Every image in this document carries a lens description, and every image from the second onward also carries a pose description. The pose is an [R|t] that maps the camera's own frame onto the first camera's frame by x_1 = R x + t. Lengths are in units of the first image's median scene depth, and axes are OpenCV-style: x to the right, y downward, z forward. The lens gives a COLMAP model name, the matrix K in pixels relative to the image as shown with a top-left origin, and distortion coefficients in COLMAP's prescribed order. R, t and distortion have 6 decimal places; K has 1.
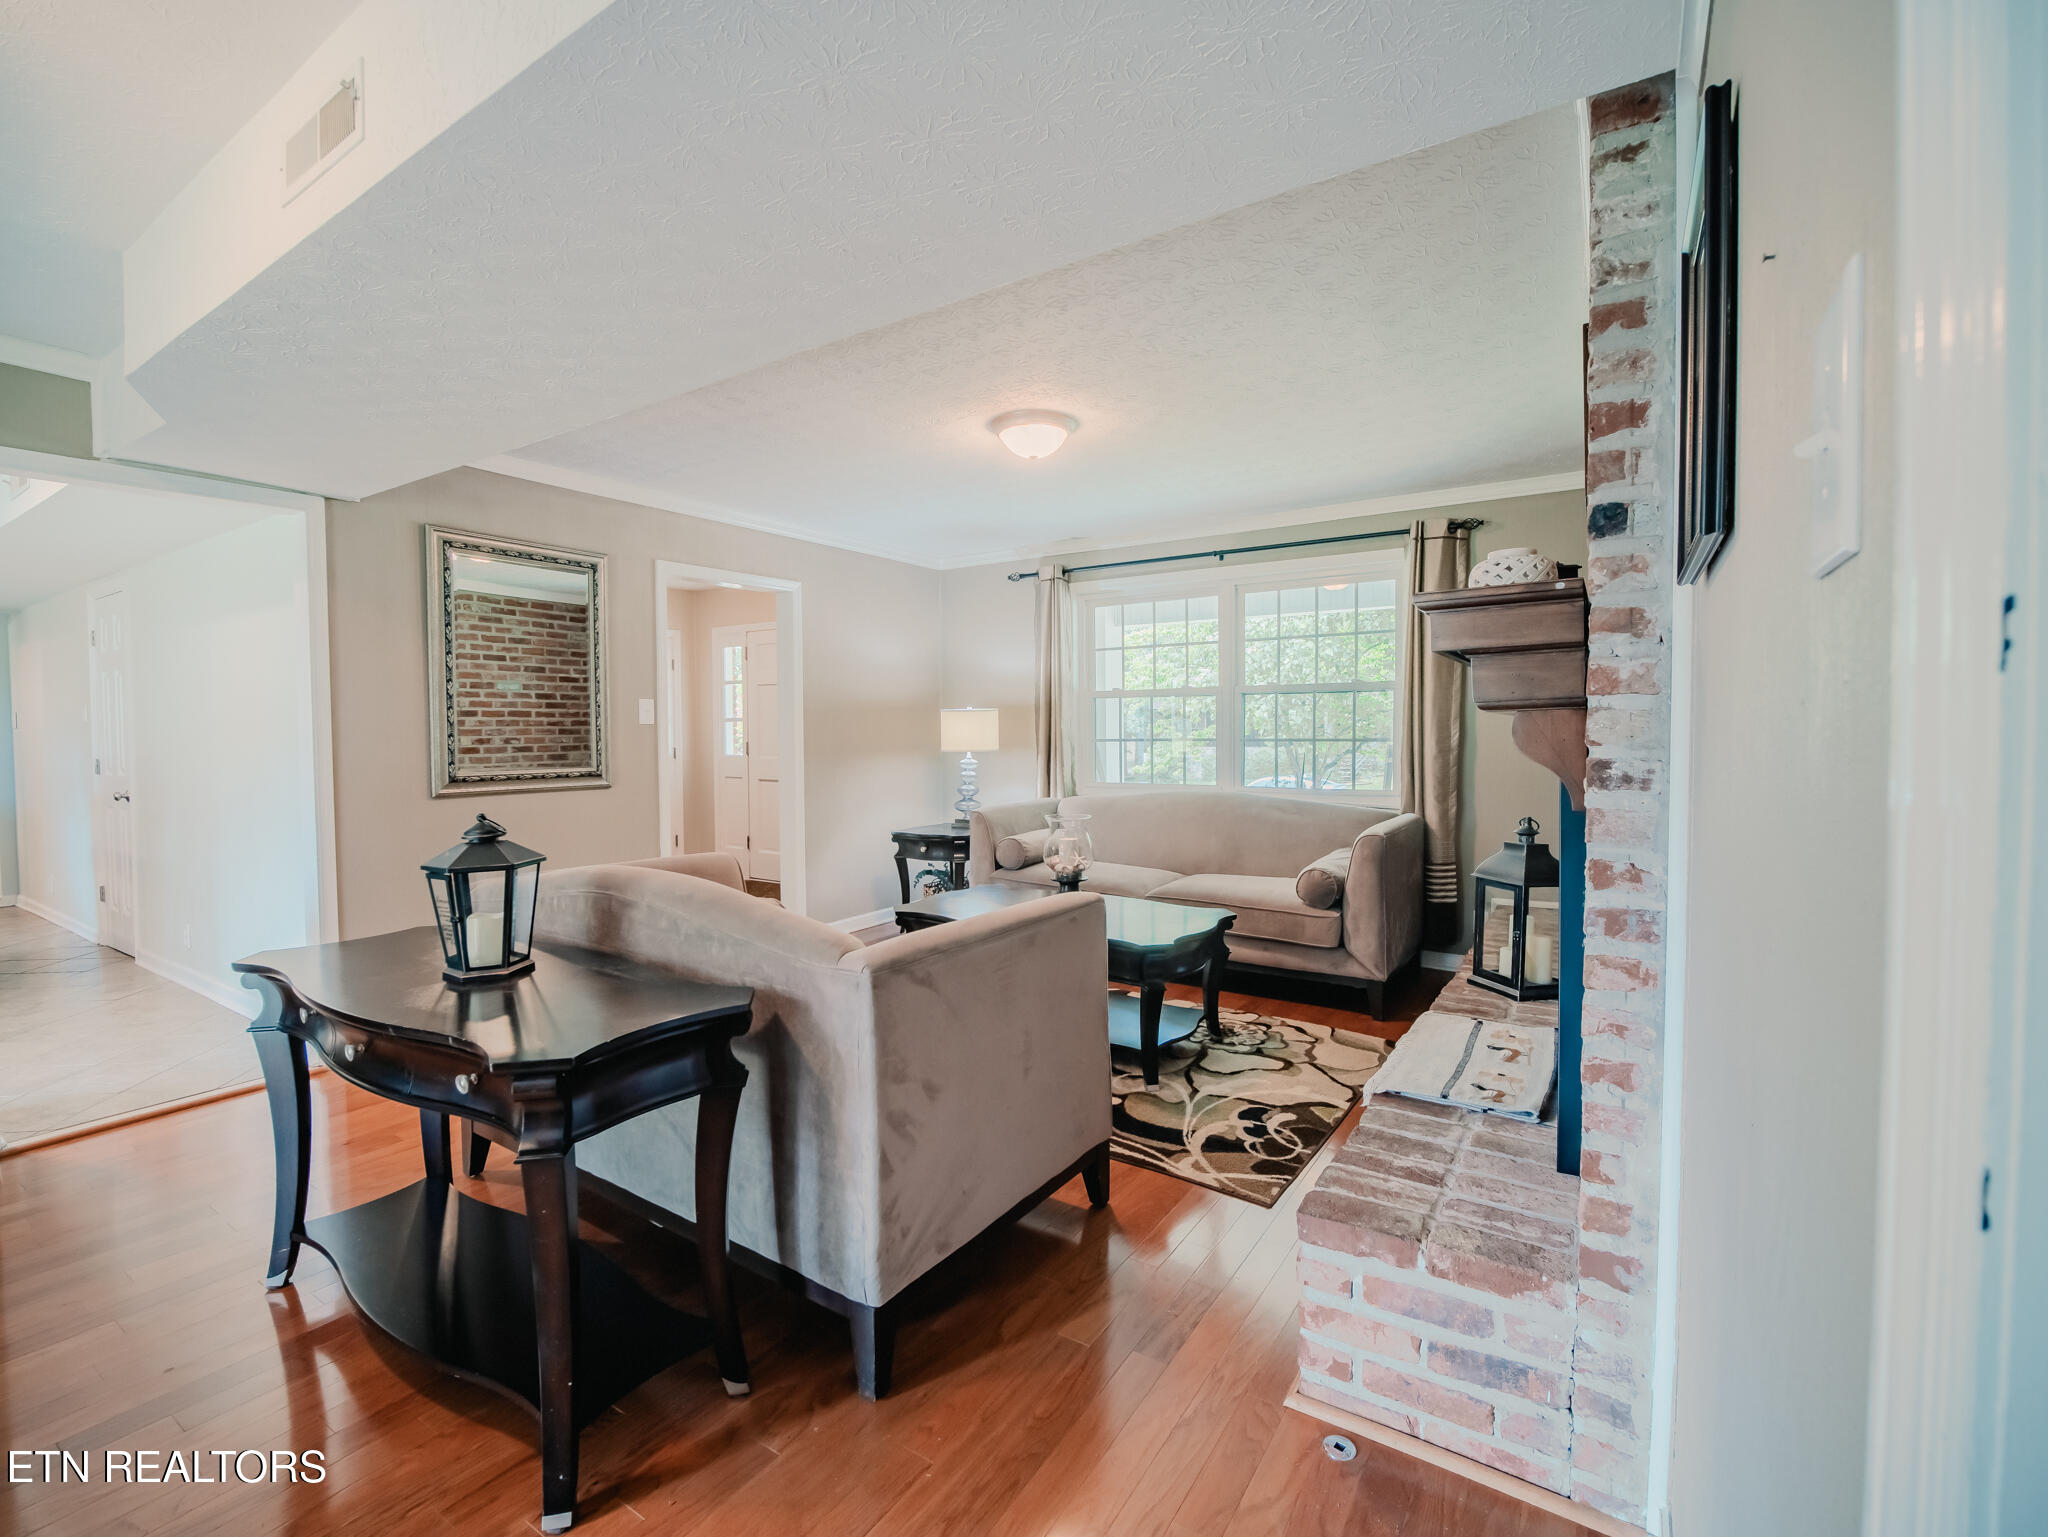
lens RADIAL K [[920.2, 0, 1025.9], [0, 920.2, 765.5], [0, 0, 1]] dist [-0.012924, -0.004397]
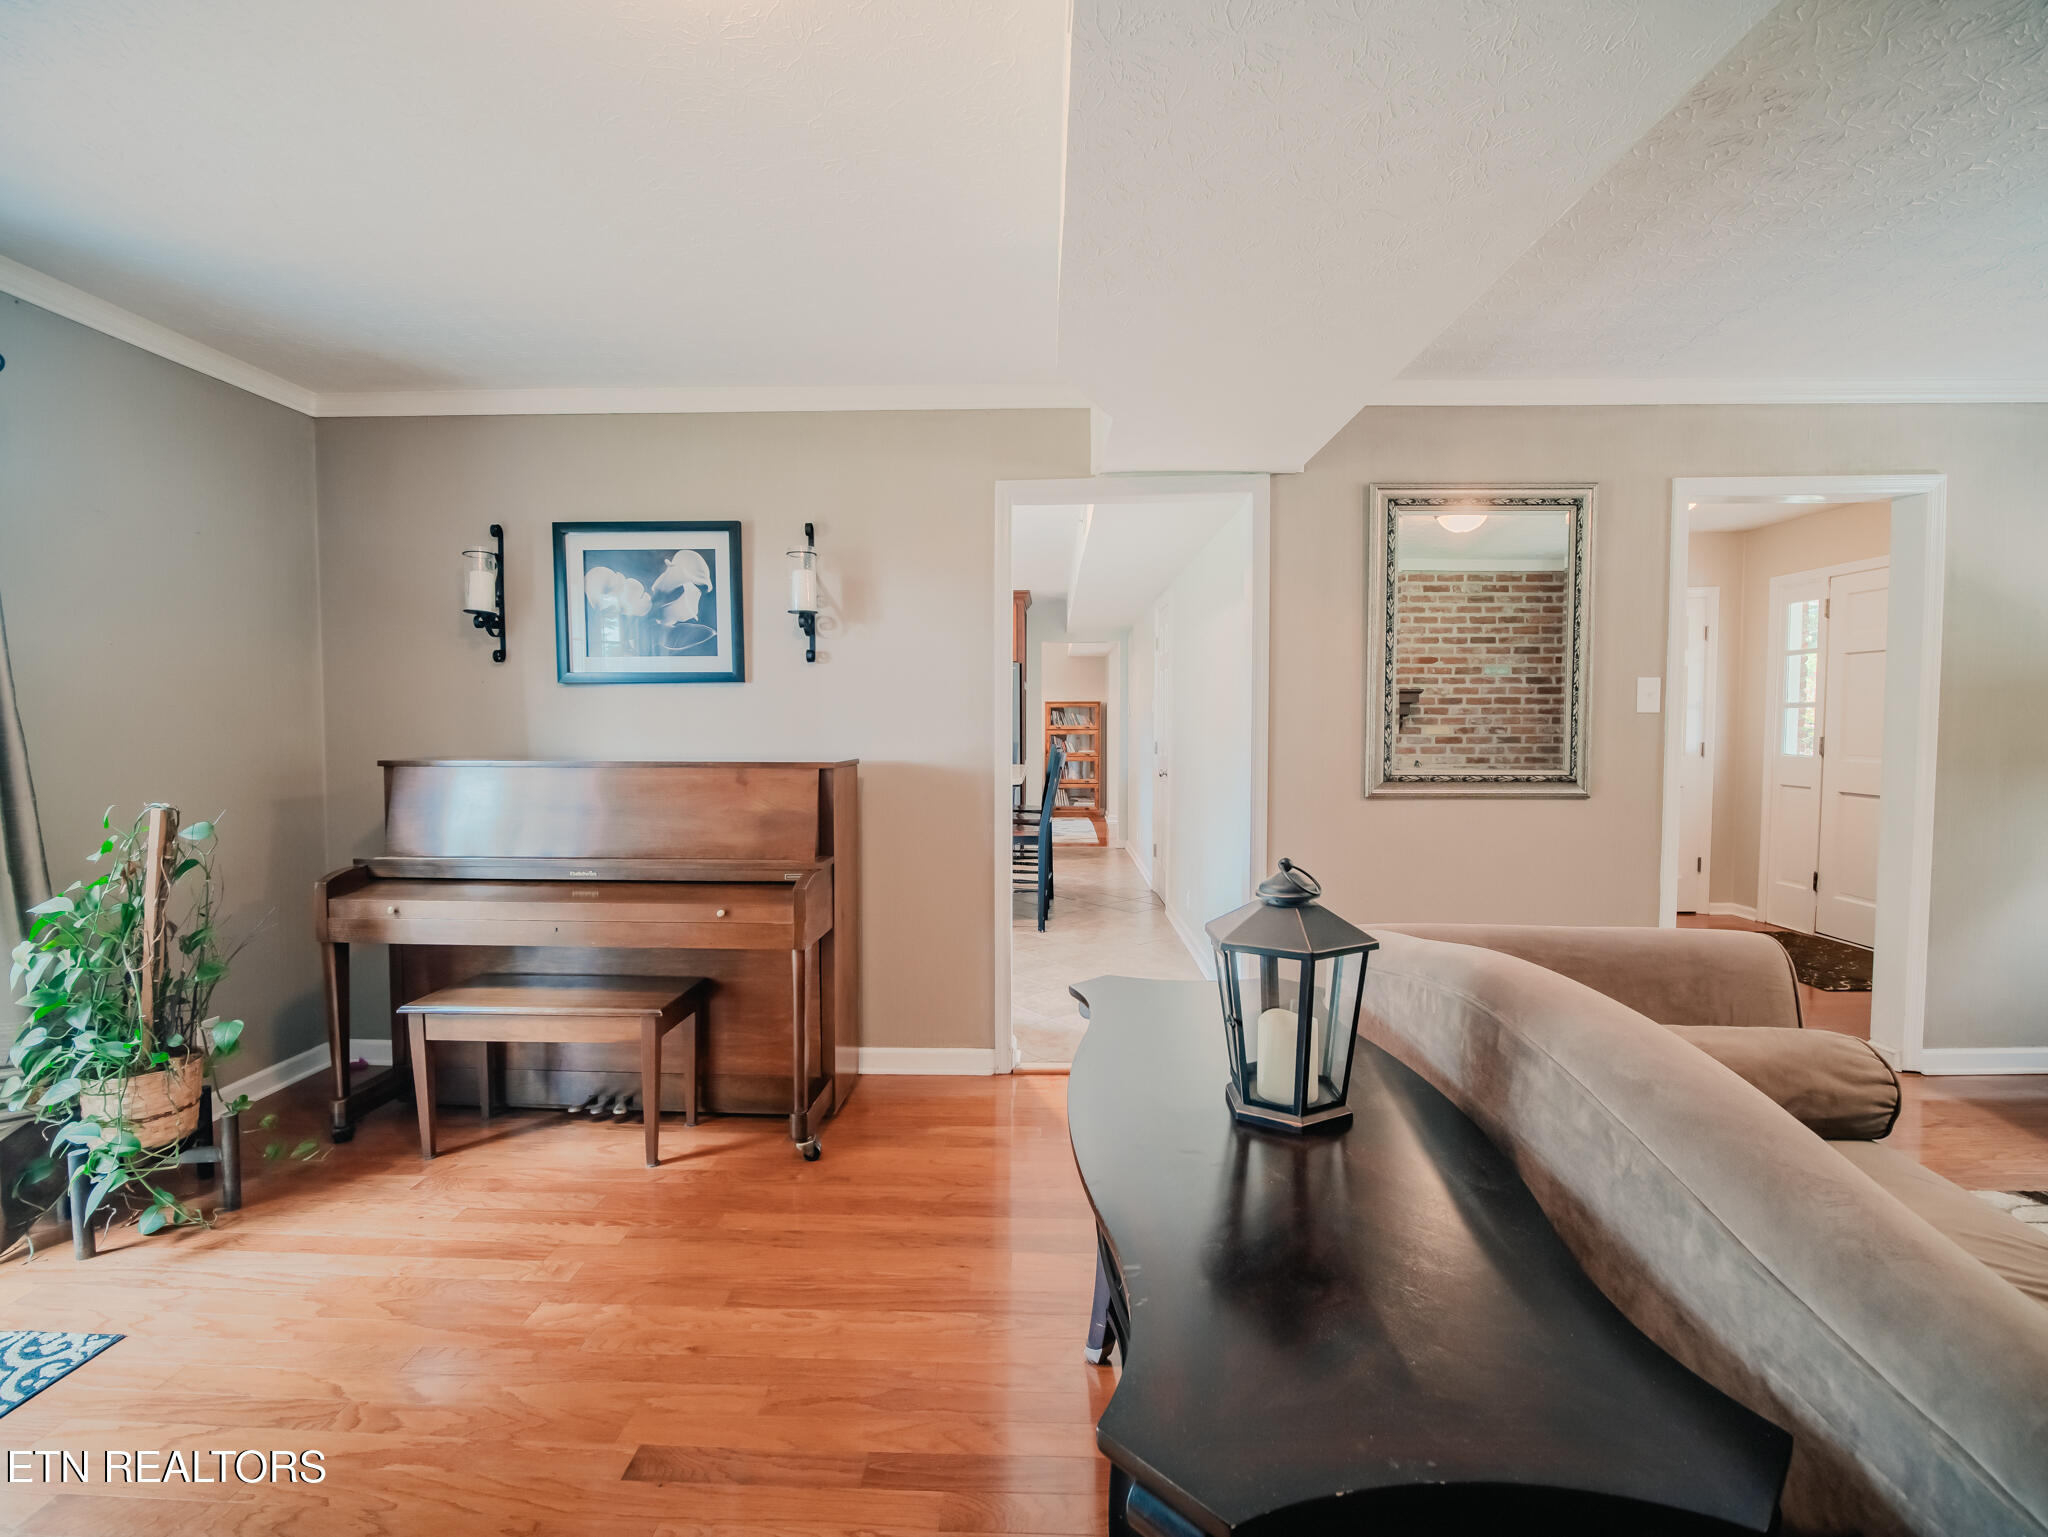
lens RADIAL K [[920.2, 0, 1025.9], [0, 920.2, 765.5], [0, 0, 1]] dist [-0.012924, -0.004397]
pose [[0.528655, 0.042932, -0.847750, -0.038599], [-0.031133, 0.999029, 0.031179, -0.006506], [0.848266, 0.009910, 0.529478, 0.128741]]
